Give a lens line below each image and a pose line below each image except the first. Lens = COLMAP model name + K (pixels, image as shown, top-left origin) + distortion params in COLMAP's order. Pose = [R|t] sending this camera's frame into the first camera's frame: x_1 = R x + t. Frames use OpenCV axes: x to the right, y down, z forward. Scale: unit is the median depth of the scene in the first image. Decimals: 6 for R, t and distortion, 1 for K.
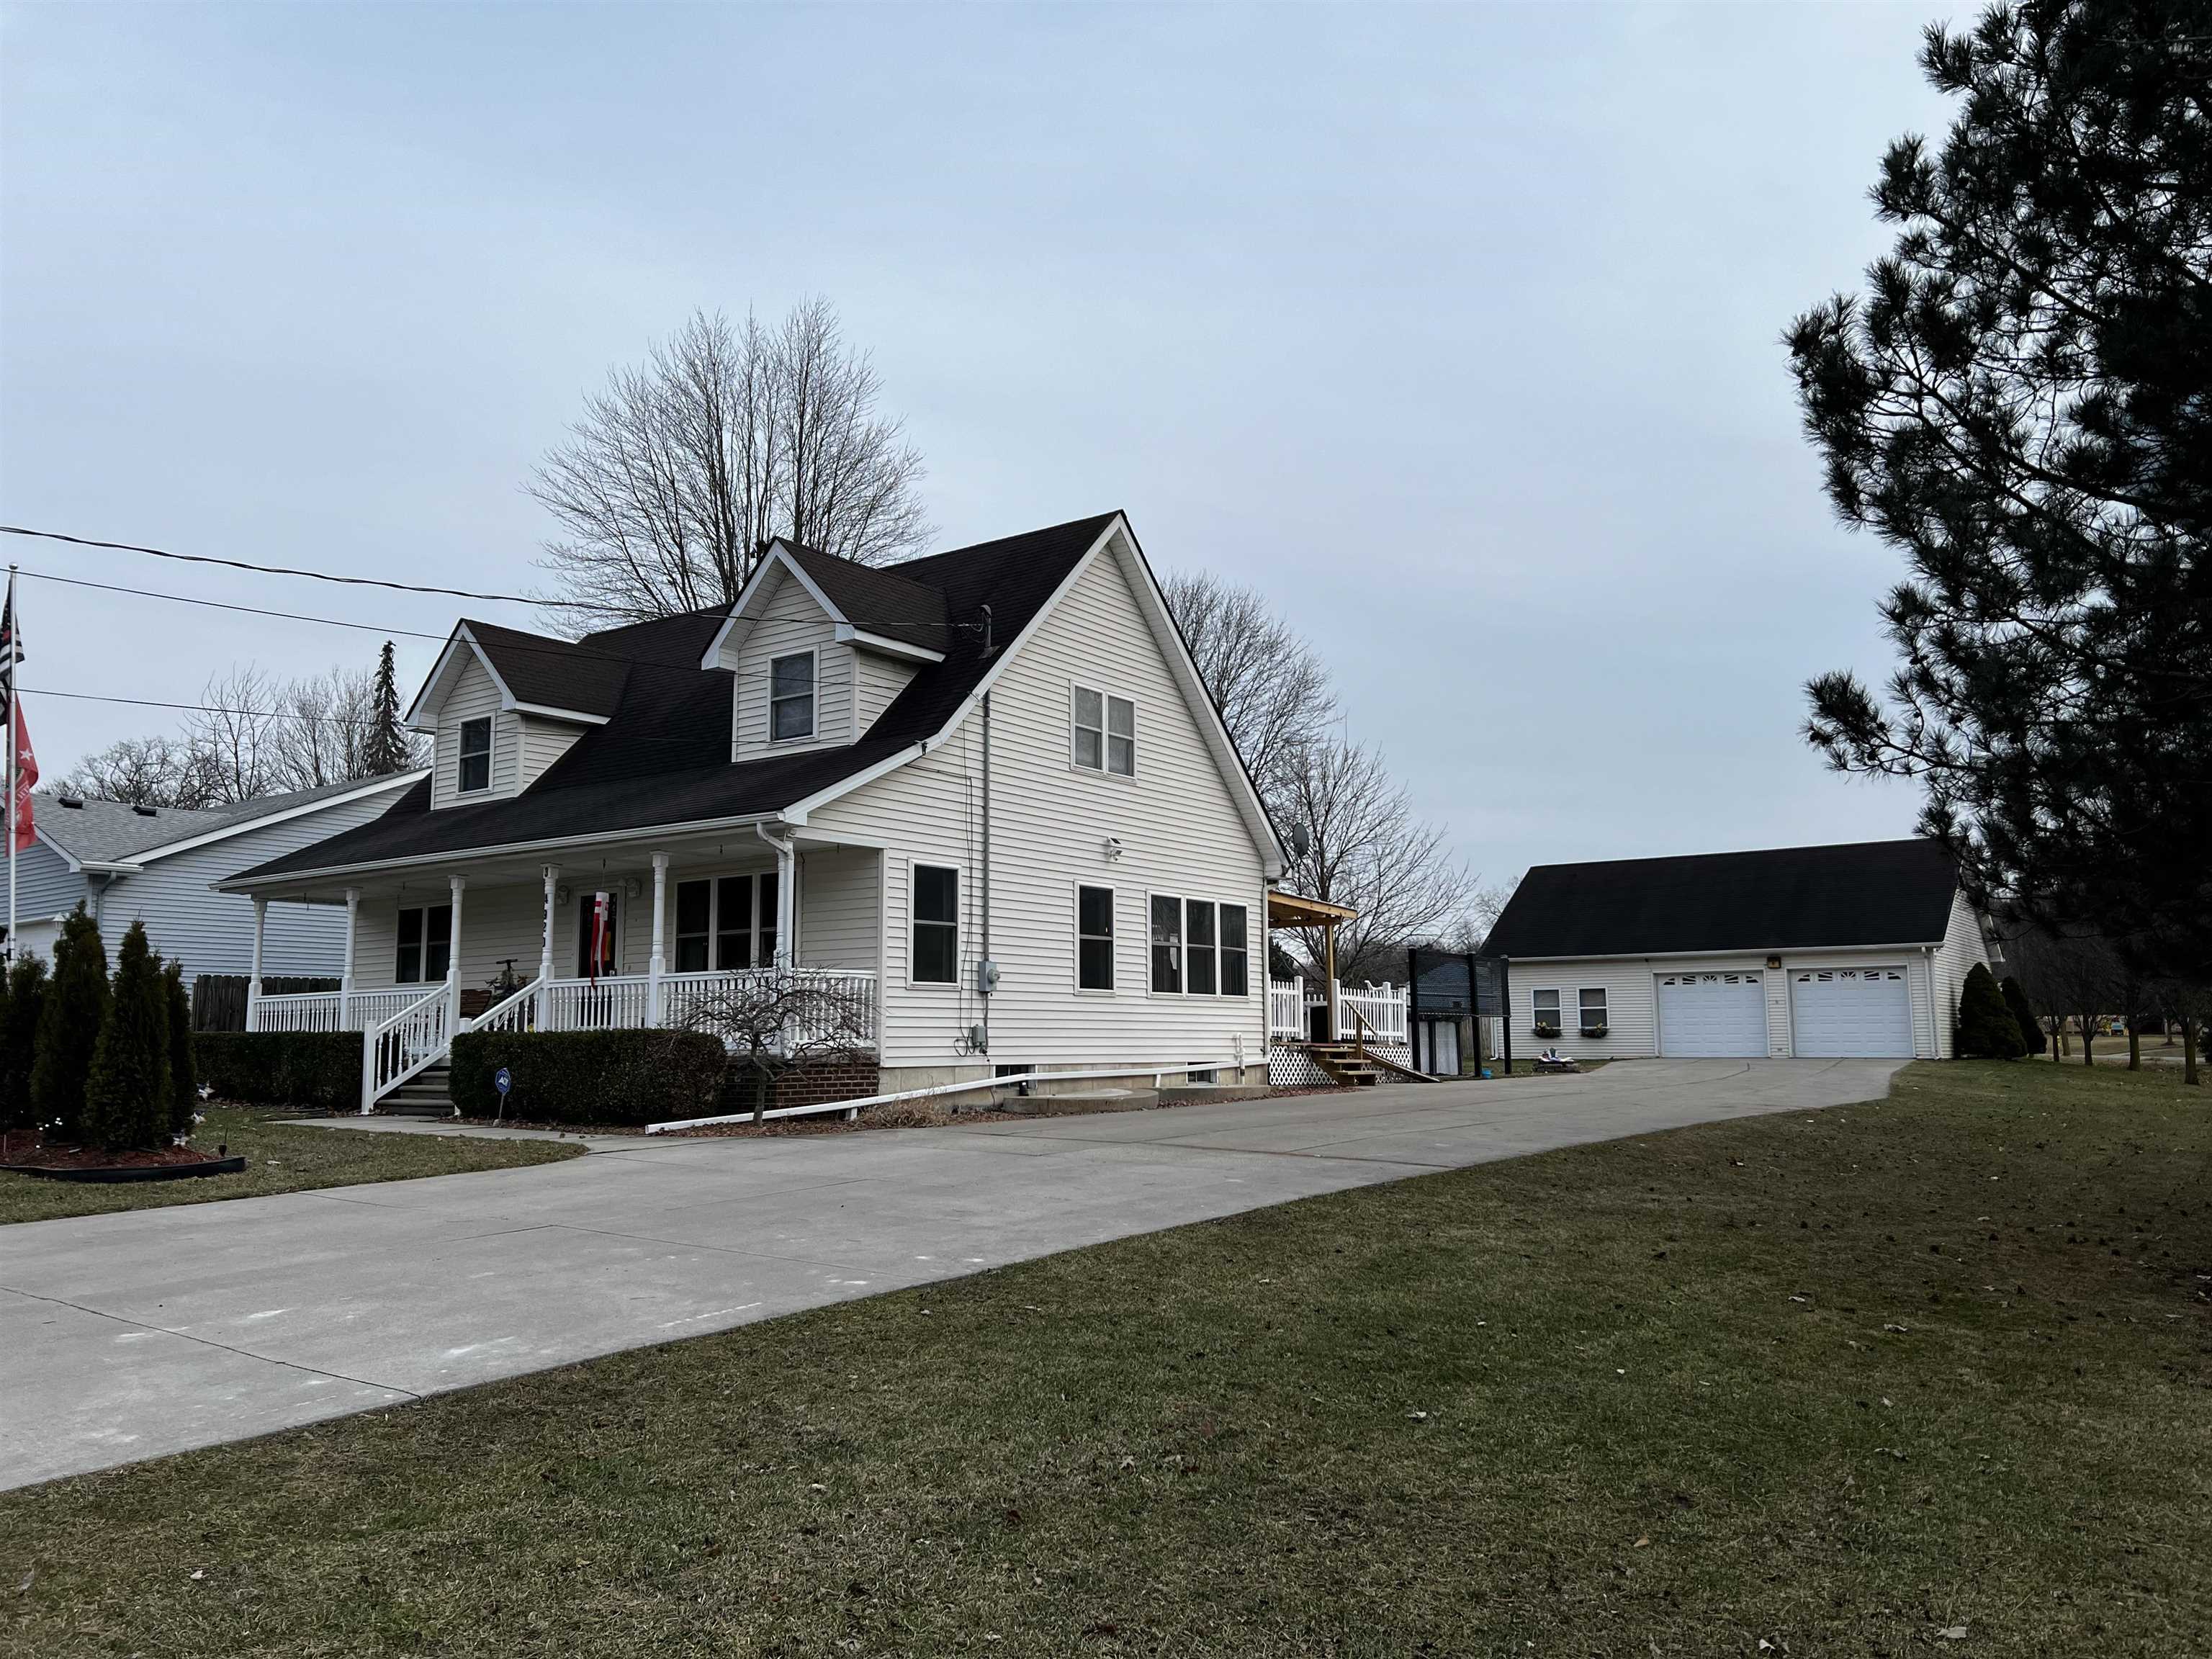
lens RADIAL K [[1638.6, 0, 1136.7], [0, 1638.6, 834.7], [0, 0, 1]] dist [0.118859, -0.205882]
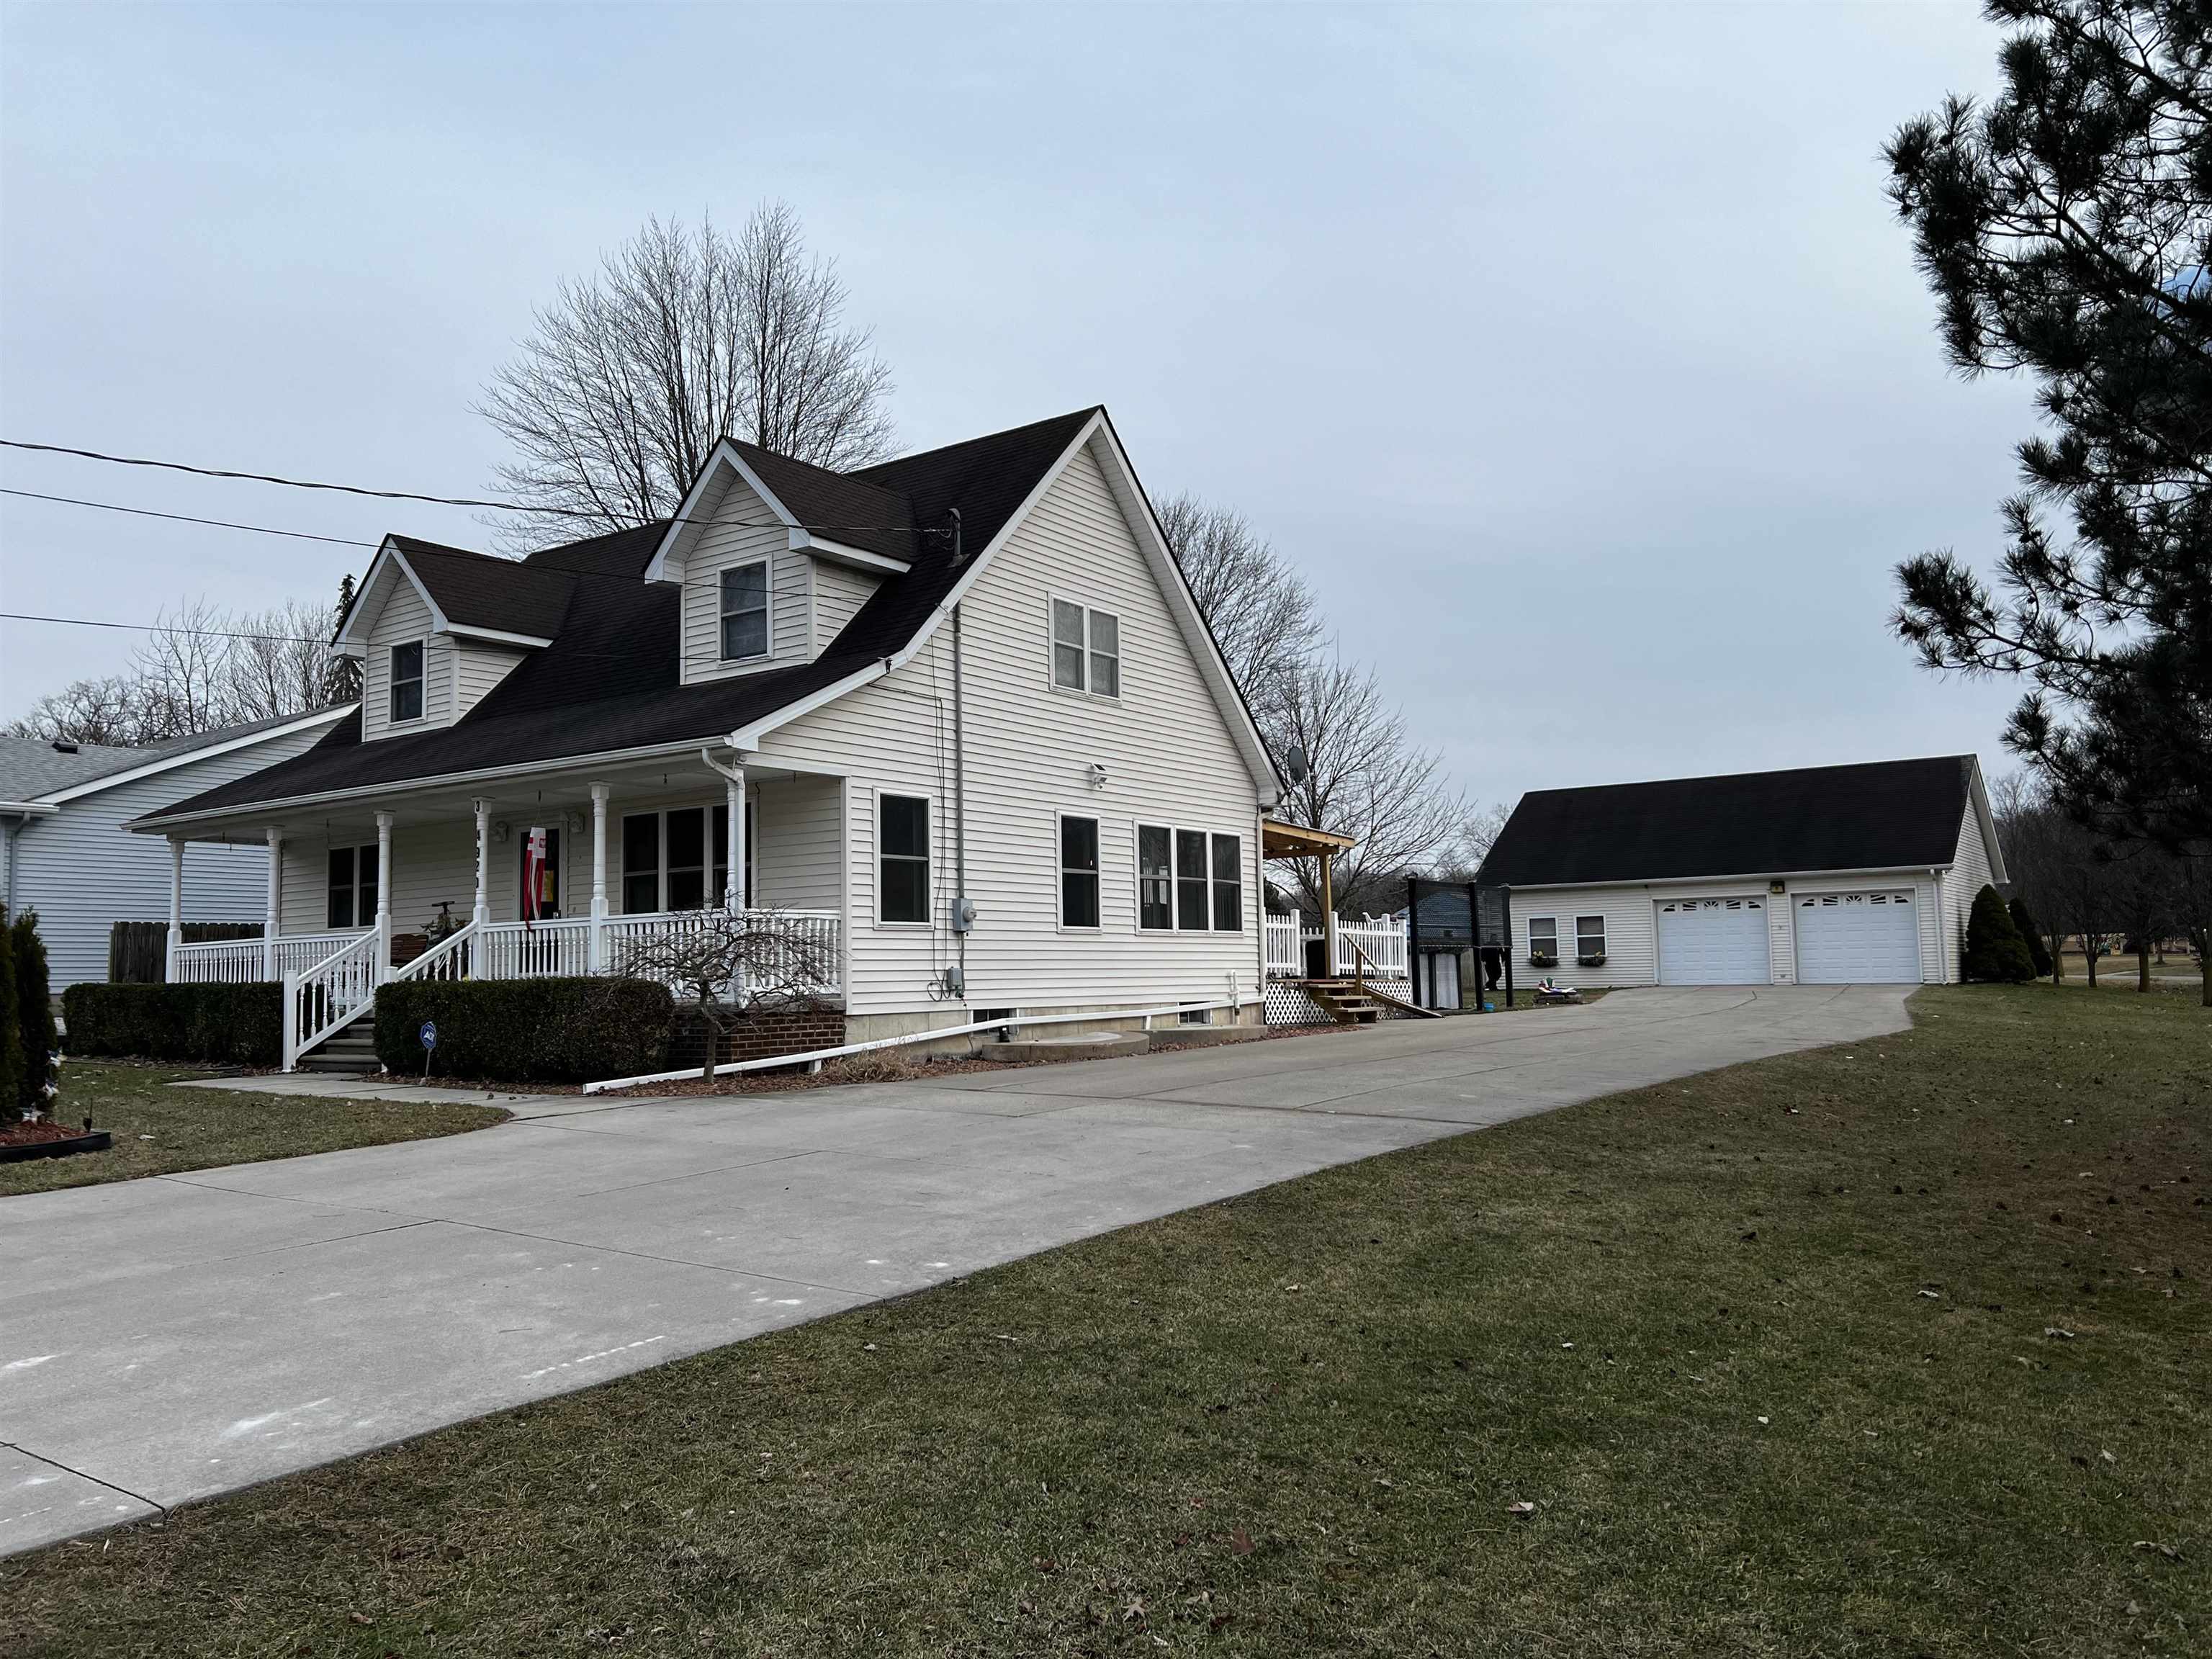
lens RADIAL K [[1638.6, 0, 1136.7], [0, 1638.6, 834.7], [0, 0, 1]] dist [0.118859, -0.205882]
pose [[0.999874, -0.012066, 0.010337, -0.002098], [0.011632, 0.999092, 0.040989, 0.004806], [-0.010822, -0.040864, 0.999106, 0.079028]]
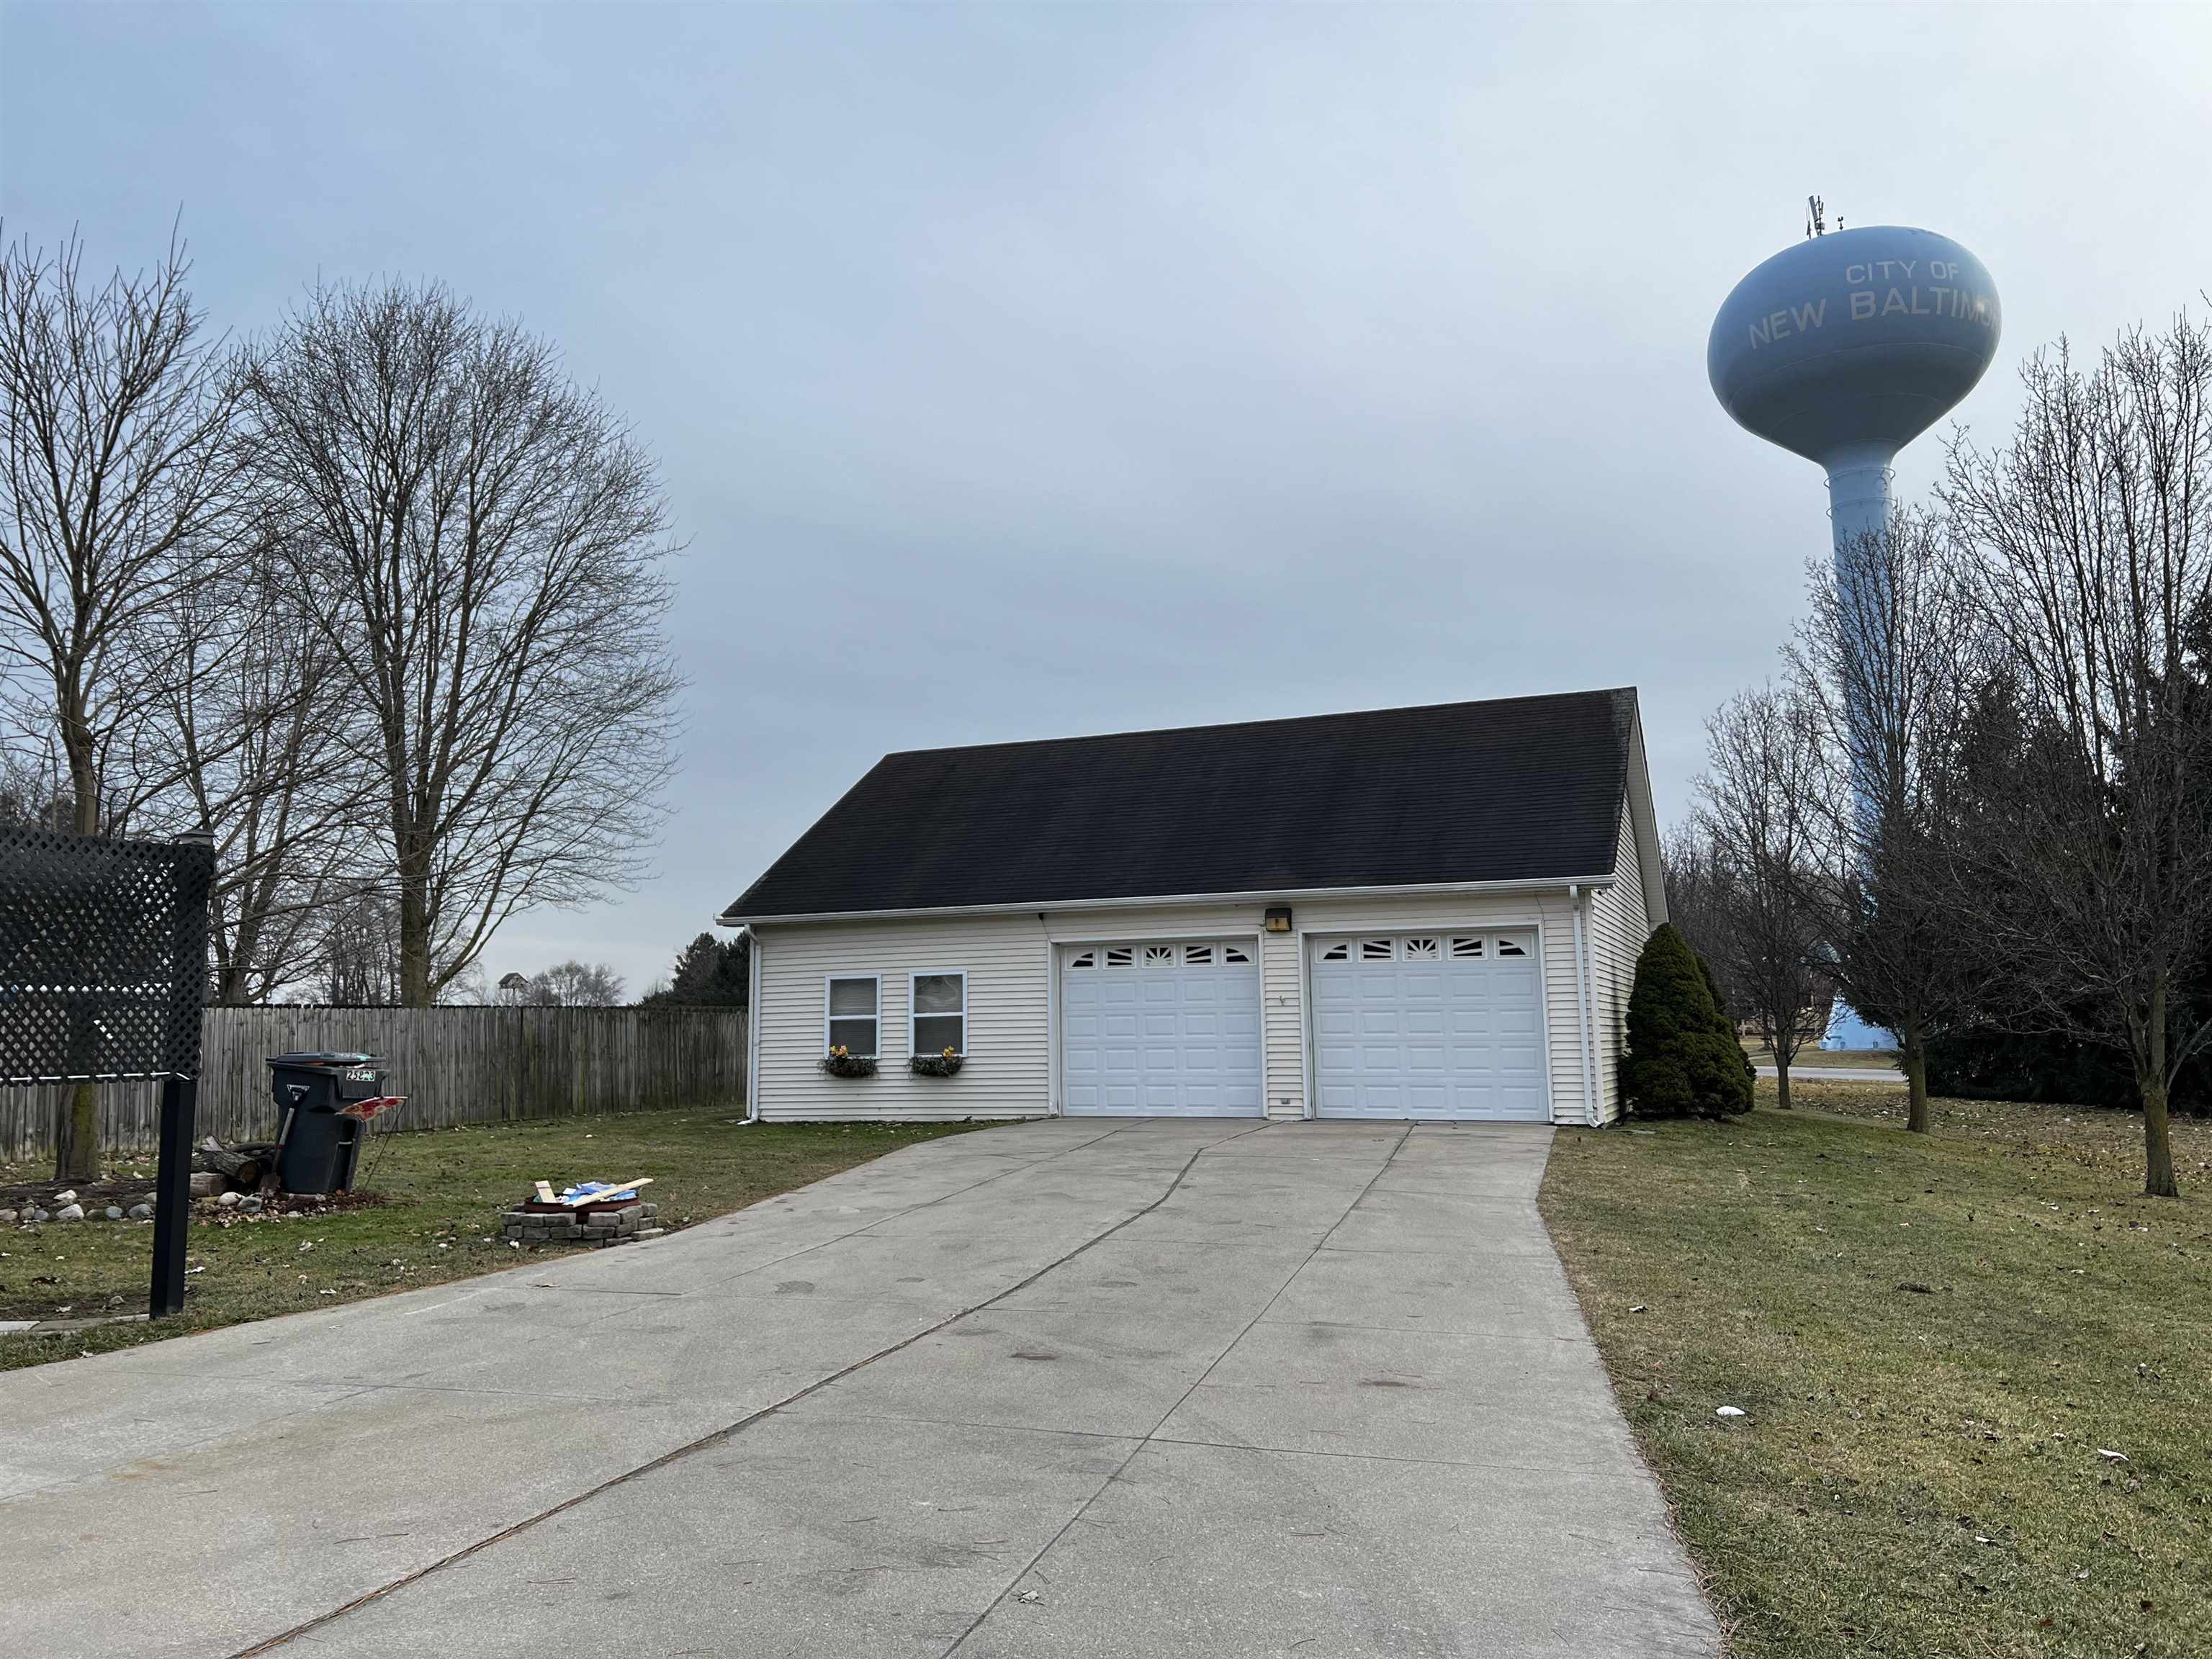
lens RADIAL K [[1647.6, 0, 1106.8], [0, 1647.6, 809.2], [0, 0, 1]] dist [0.081274, -0.093489]
pose [[0.974413, 0.025184, 0.223351, 0.522347], [-0.022531, 0.999642, -0.014423, 0.121411], [-0.223634, 0.009021, 0.974631, 1.250897]]
